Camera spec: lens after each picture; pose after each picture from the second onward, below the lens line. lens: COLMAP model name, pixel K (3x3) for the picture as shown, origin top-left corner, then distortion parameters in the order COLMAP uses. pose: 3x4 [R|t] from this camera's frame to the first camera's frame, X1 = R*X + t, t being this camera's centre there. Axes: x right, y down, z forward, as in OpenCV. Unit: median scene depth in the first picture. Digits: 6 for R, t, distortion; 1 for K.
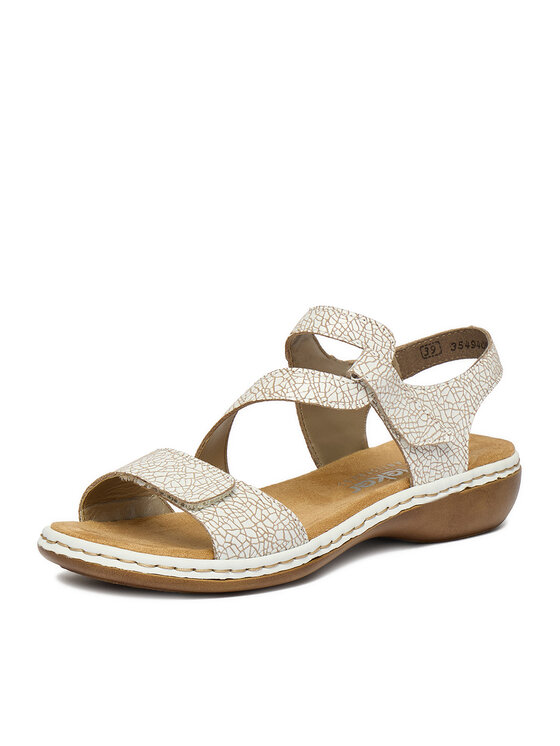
lens RADIAL K [[3199.7, 0, 280.0], [0, 3199.7, 373.0], [0, 0, 1]] dist [-1.541948, -0.666058]
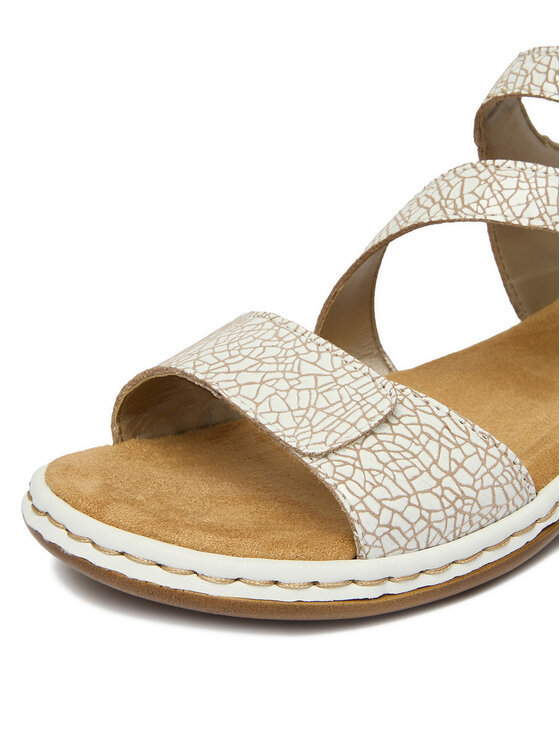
lens RADIAL K [[1387.6, 0, 280.0], [0, 1387.6, 373.0], [0, 0, 1]] dist [0.026142, -0.073632]
pose [[0.997574, -0.003877, -0.069513, -0.016830], [0.015187, 0.986523, 0.162918, -0.005028], [0.067944, -0.163578, 0.984188, 0.766252]]
